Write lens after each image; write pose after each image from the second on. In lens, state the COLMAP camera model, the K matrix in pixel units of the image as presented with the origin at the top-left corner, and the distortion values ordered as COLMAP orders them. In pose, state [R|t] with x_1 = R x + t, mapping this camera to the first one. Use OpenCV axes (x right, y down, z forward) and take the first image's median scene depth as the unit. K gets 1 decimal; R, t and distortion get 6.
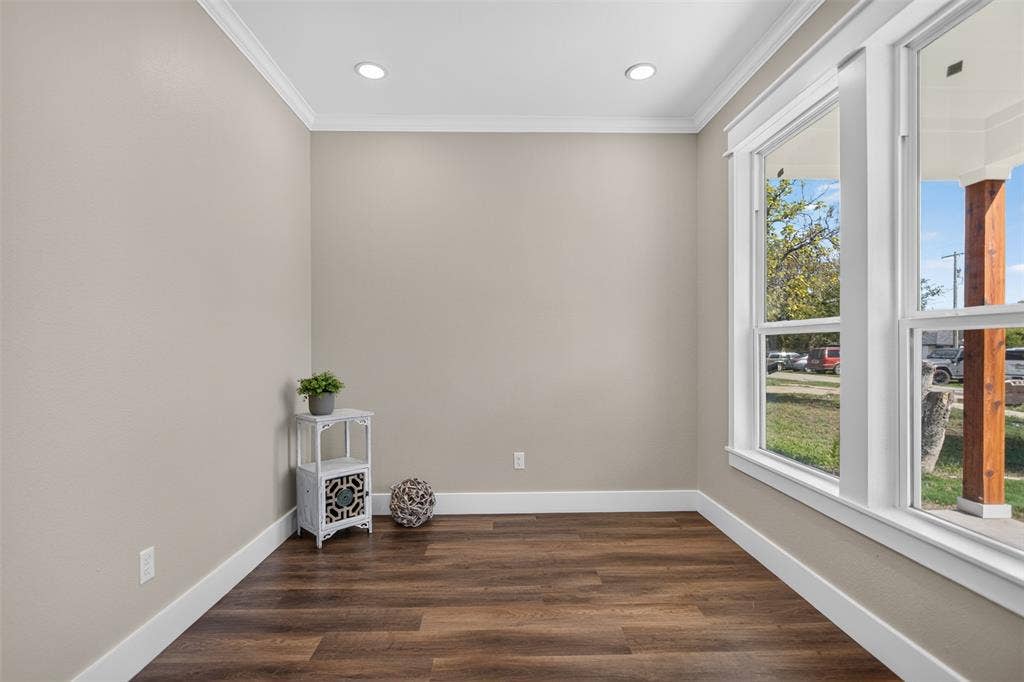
lens RADIAL K [[495.7, 0, 510.6], [0, 495.7, 342.7], [0, 0, 1]] dist [0.002123, -0.000607]
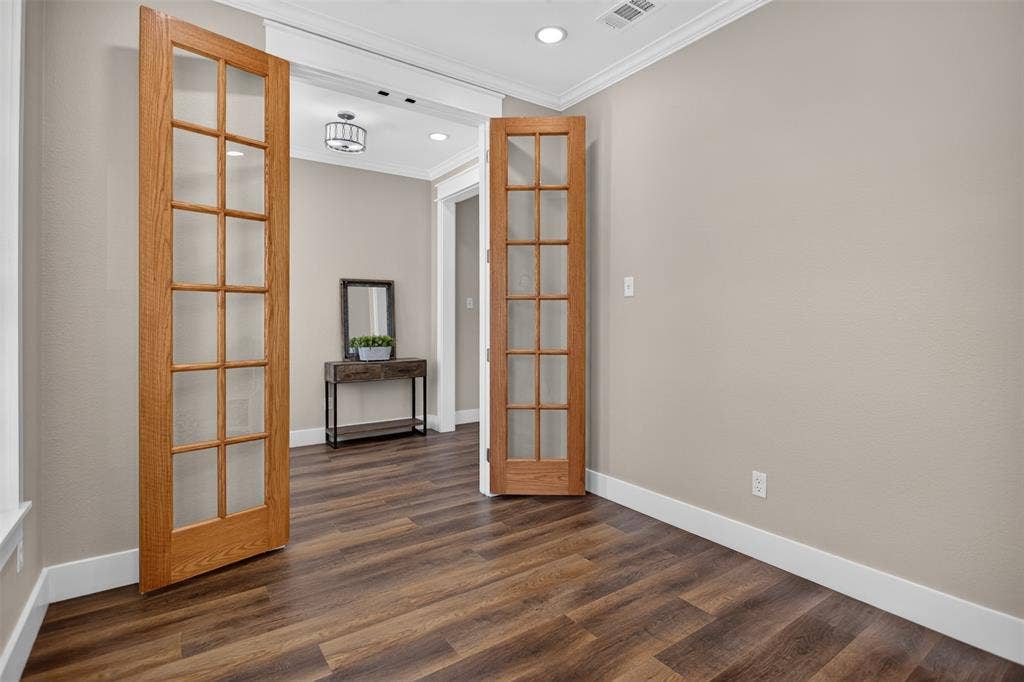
lens RADIAL K [[495.7, 0, 510.5], [0, 495.7, 334.7], [0, 0, 1]] dist [0.002123, -0.000607]
pose [[-0.831287, 0.004698, -0.555823, 0.498853], [-0.004030, 0.999887, 0.014478, 0.042537], [0.555829, 0.014275, -0.831174, 1.648747]]
